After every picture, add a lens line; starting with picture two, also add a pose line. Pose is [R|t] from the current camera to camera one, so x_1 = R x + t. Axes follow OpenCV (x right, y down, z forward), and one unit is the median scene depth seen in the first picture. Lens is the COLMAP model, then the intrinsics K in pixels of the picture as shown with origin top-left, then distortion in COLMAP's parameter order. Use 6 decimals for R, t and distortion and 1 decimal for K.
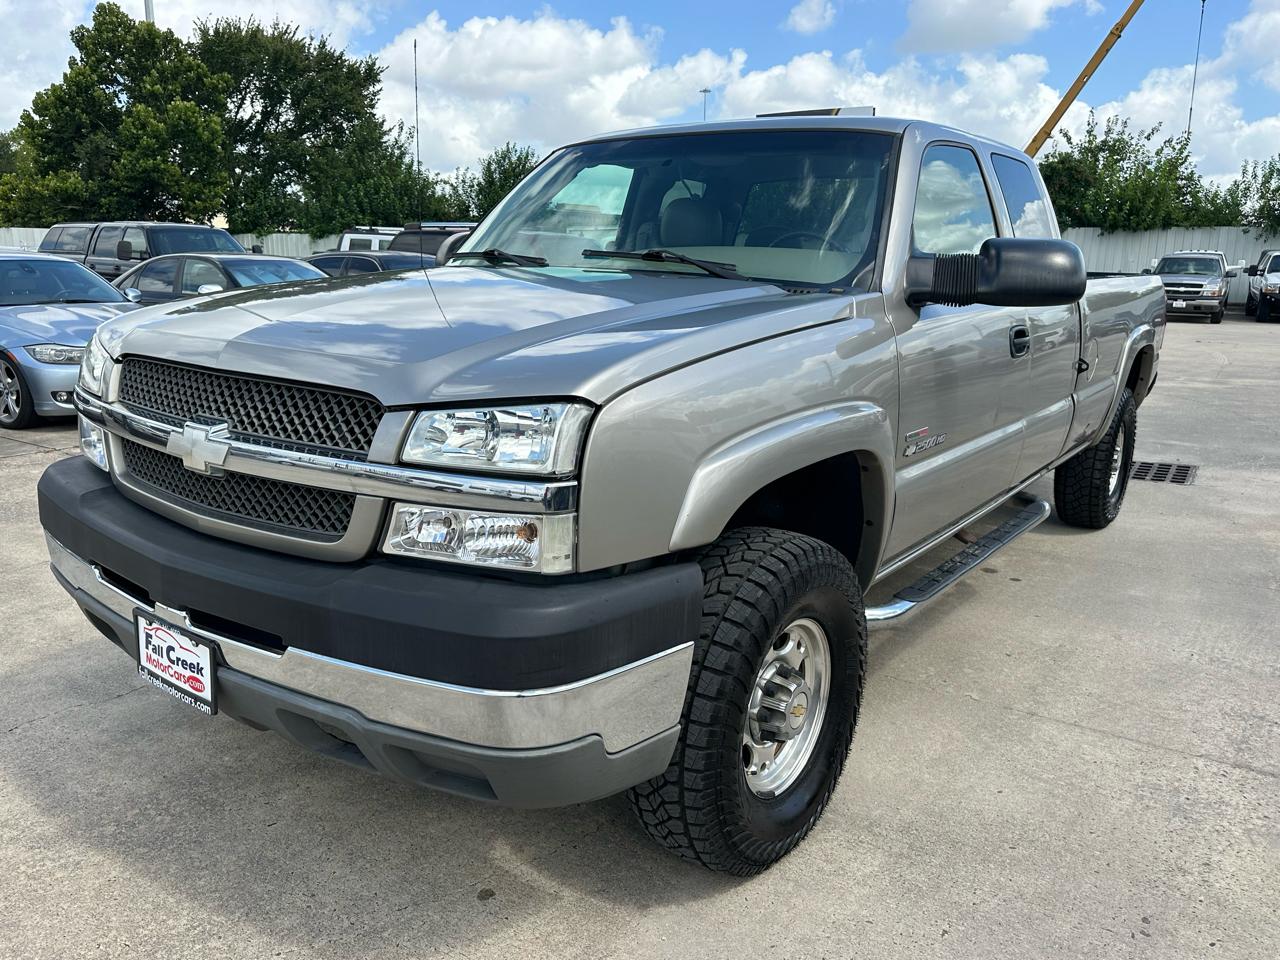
lens RADIAL K [[1000.8, 0, 640.0], [0, 1000.8, 480.0], [0, 0, 1]] dist [0.043311, -0.048476]
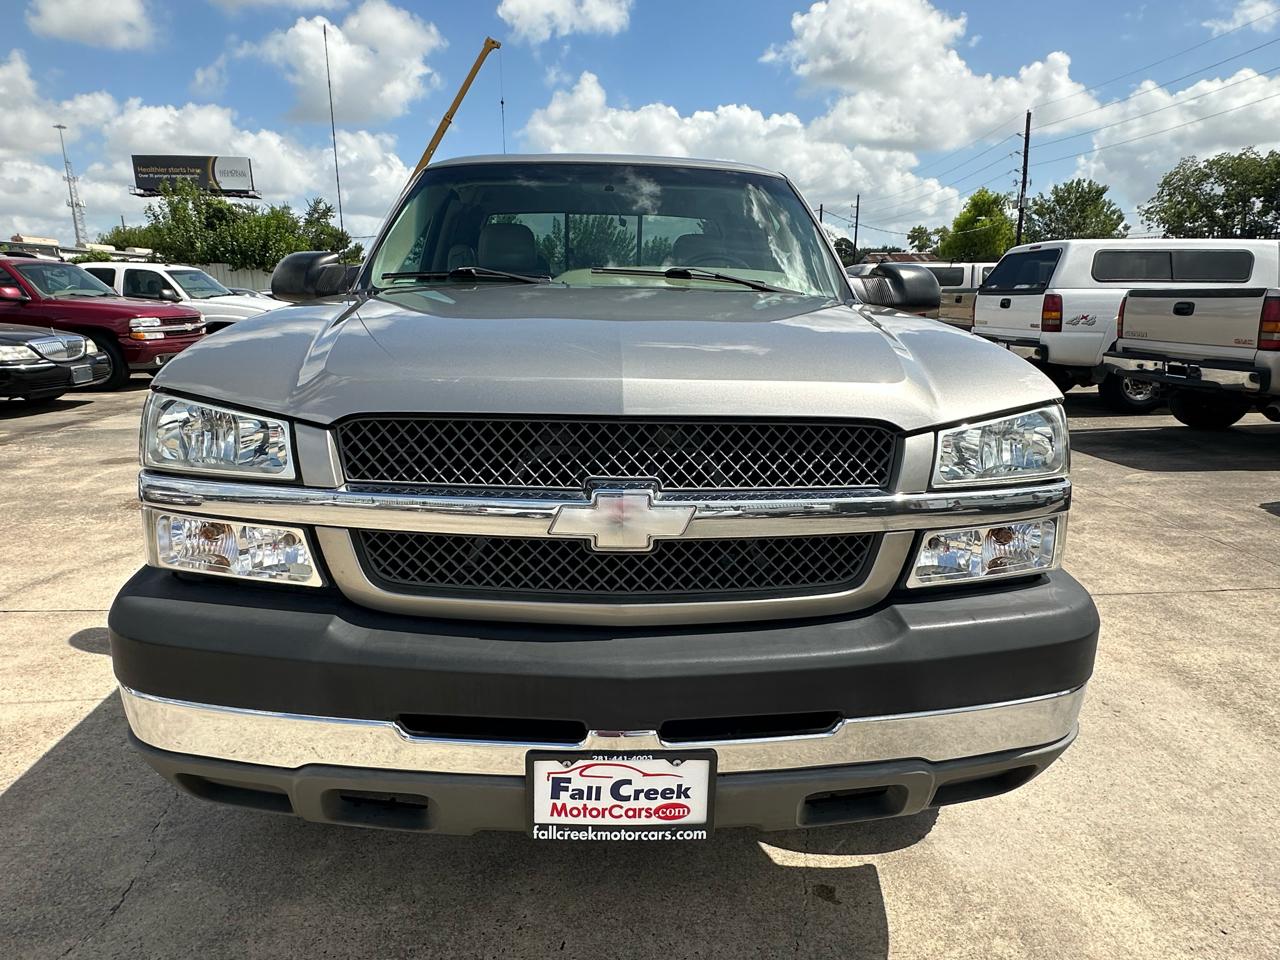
lens RADIAL K [[782.2, 0, 633.7], [0, 782.2, 490.3], [0, 0, 1]] dist [0.001125, 0.000637]
pose [[0.780038, -0.167471, 0.602905, -0.058144], [0.145626, 0.985649, 0.085376, -0.007690], [-0.608551, 0.021202, 0.793231, 0.038302]]
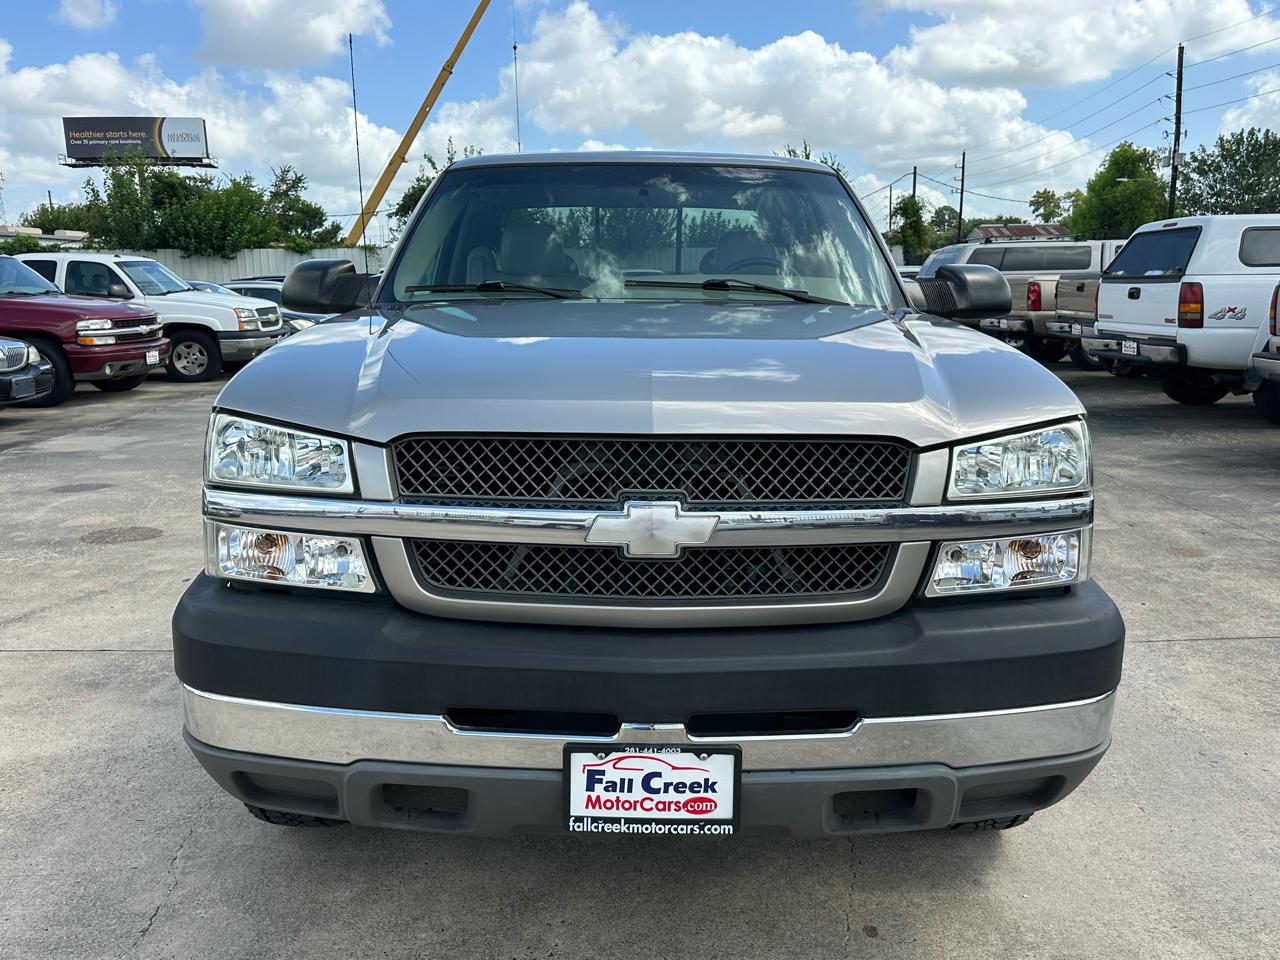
lens RADIAL K [[1000.8, 0, 640.0], [0, 1000.8, 480.0], [0, 0, 1]] dist [0.043311, -0.048476]
pose [[0.803057, -0.140010, 0.579220, -0.068127], [0.149483, 0.988258, 0.031633, -0.007423], [-0.576848, 0.061180, 0.814557, 0.023886]]
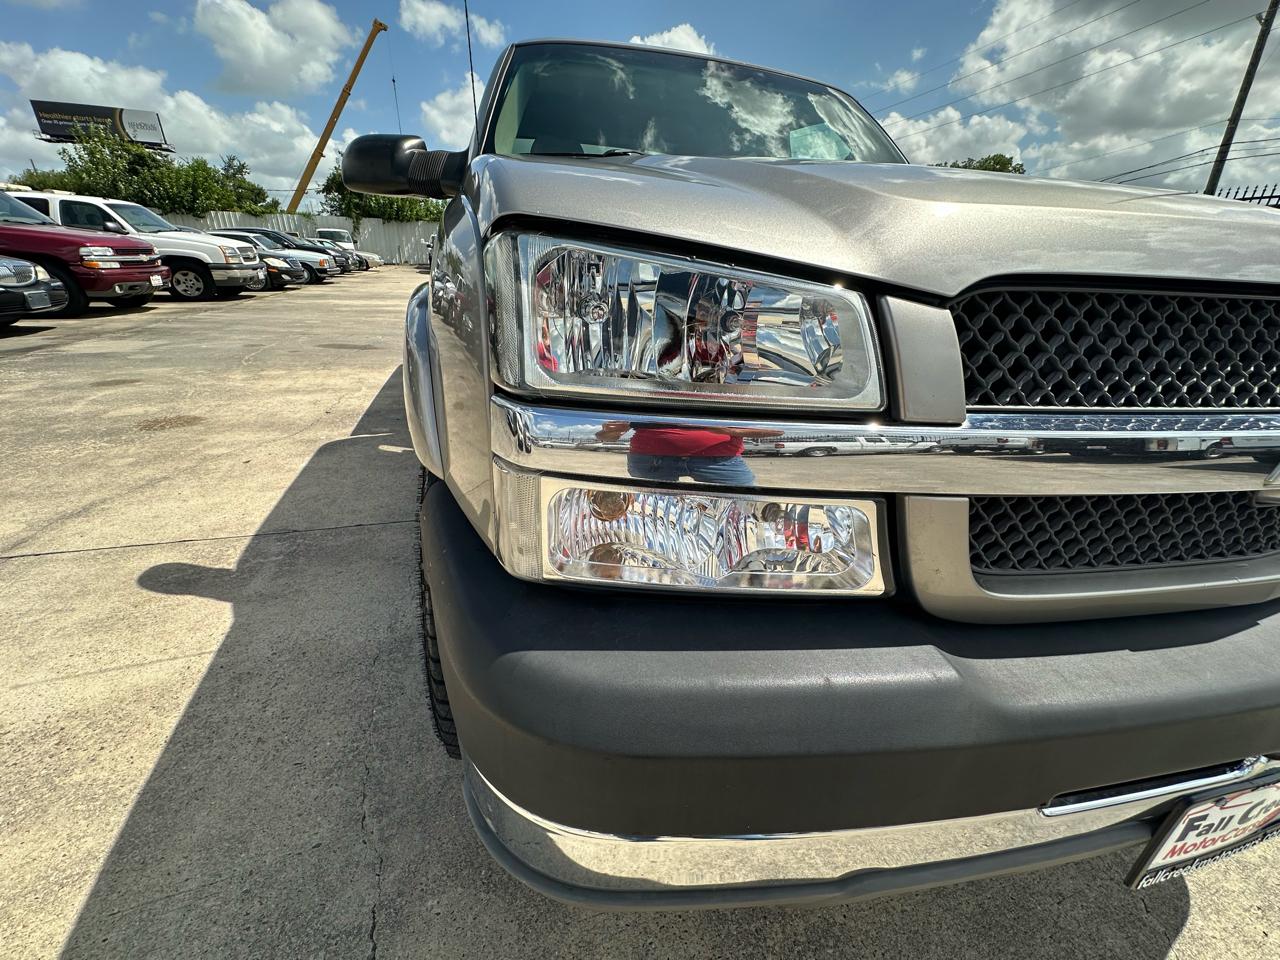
lens RADIAL K [[519.1, 0, 640.0], [0, 519.1, 480.0], [0, 0, 1]] dist [-0.000861, 0.000389]
pose [[0.608182, -0.311904, 0.729952, -0.062310], [0.149169, 0.948094, 0.280830, -0.010685], [-0.779656, -0.061910, 0.623140, 0.082043]]
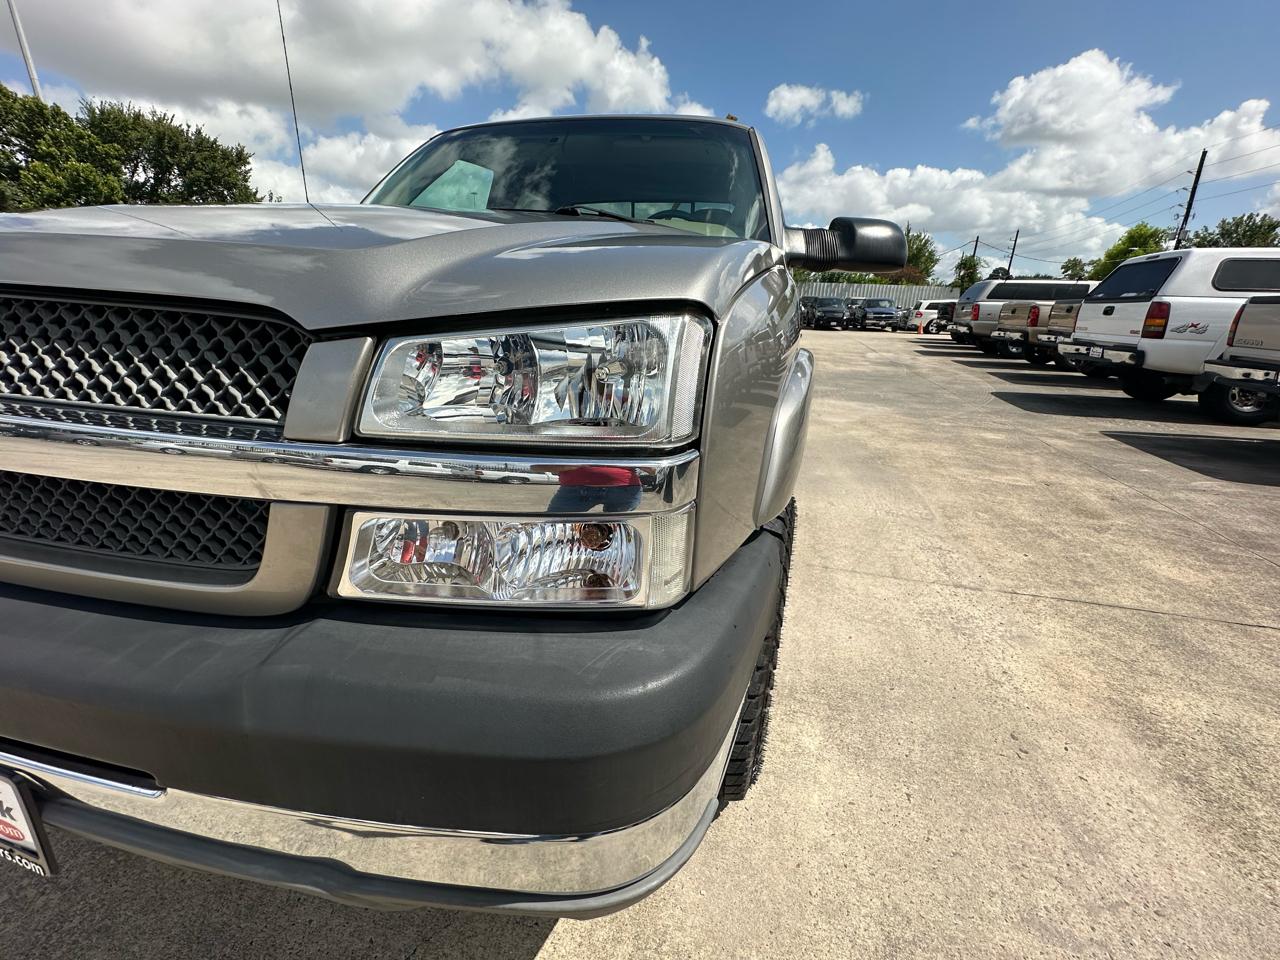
lens RADIAL K [[519.1, 0, 640.0], [0, 519.1, 480.0], [0, 0, 1]] dist [-0.000861, 0.000389]
pose [[0.940239, -0.097003, 0.326408, -0.012307], [0.056554, 0.989738, 0.131225, -0.001490], [-0.335787, -0.104924, 0.936076, 0.044681]]
